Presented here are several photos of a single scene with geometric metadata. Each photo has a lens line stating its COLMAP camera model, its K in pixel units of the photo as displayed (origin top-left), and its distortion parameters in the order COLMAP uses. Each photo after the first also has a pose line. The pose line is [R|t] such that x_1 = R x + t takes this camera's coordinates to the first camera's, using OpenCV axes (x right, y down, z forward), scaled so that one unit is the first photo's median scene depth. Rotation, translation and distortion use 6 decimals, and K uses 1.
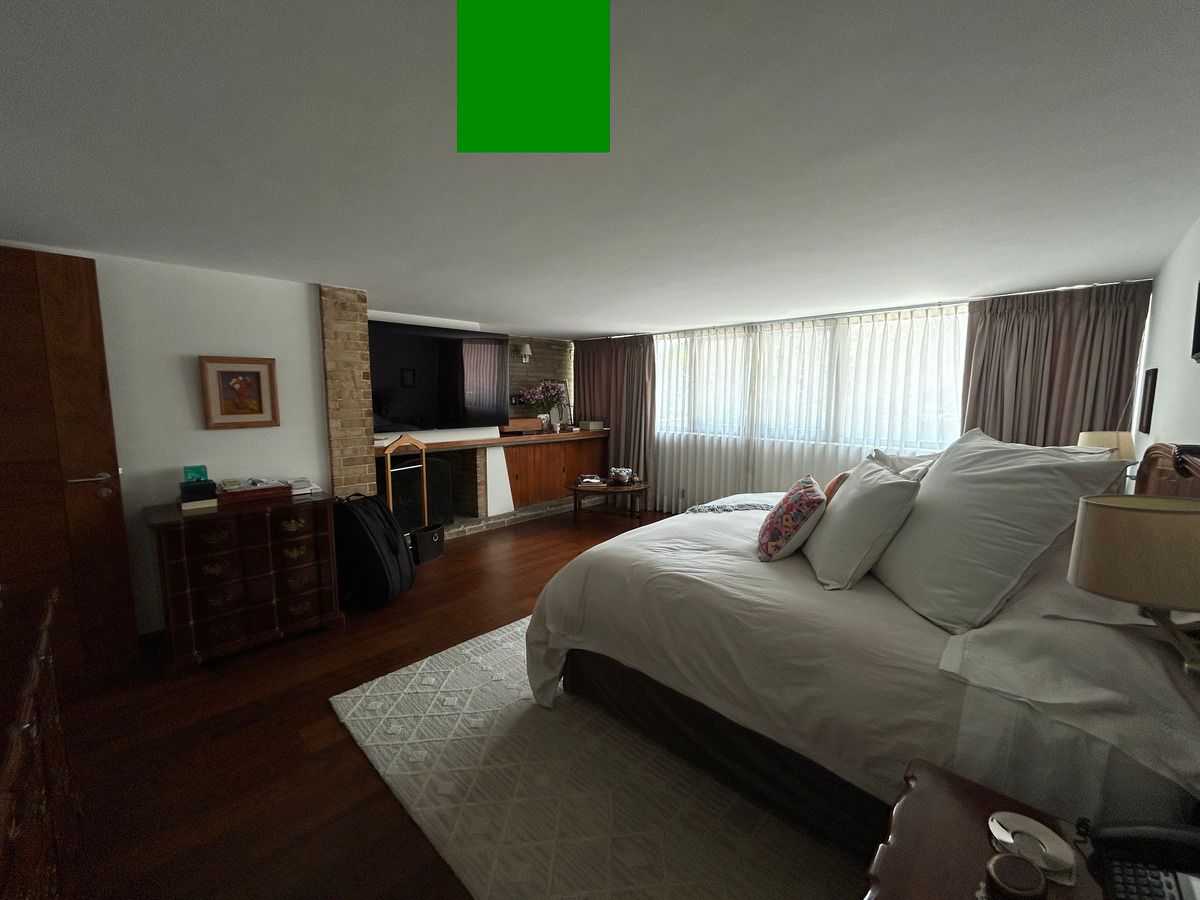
lens RADIAL K [[485.2, 0, 594.9], [0, 485.2, 452.5], [0, 0, 1]] dist [0.006427, 0.000777]
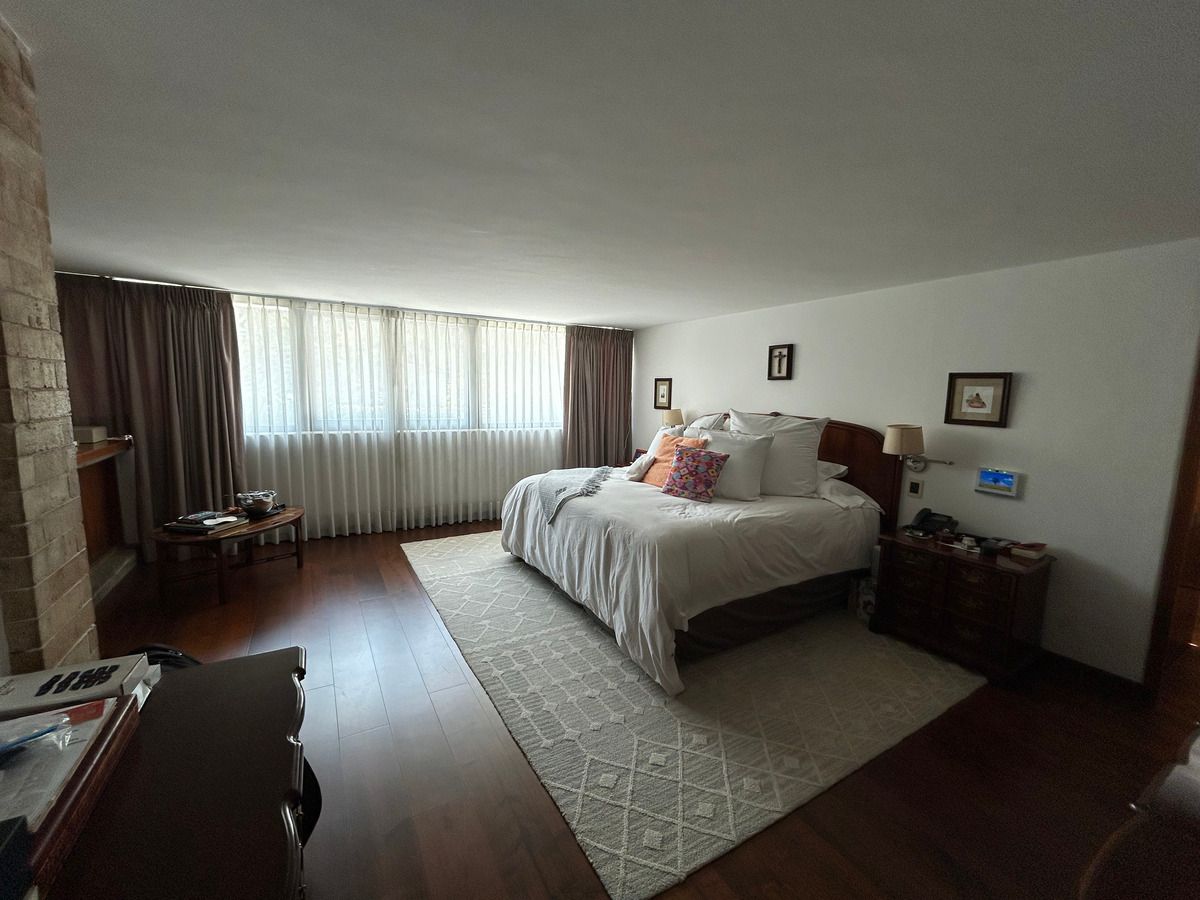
lens RADIAL K [[485.2, 0, 594.9], [0, 485.2, 447.4], [0, 0, 1]] dist [0.006427, 0.000777]
pose [[0.265801, -0.115607, 0.957071, -0.666848], [0.094604, 0.991120, 0.093447, -0.068879], [-0.959375, 0.065704, 0.274377, 0.525062]]
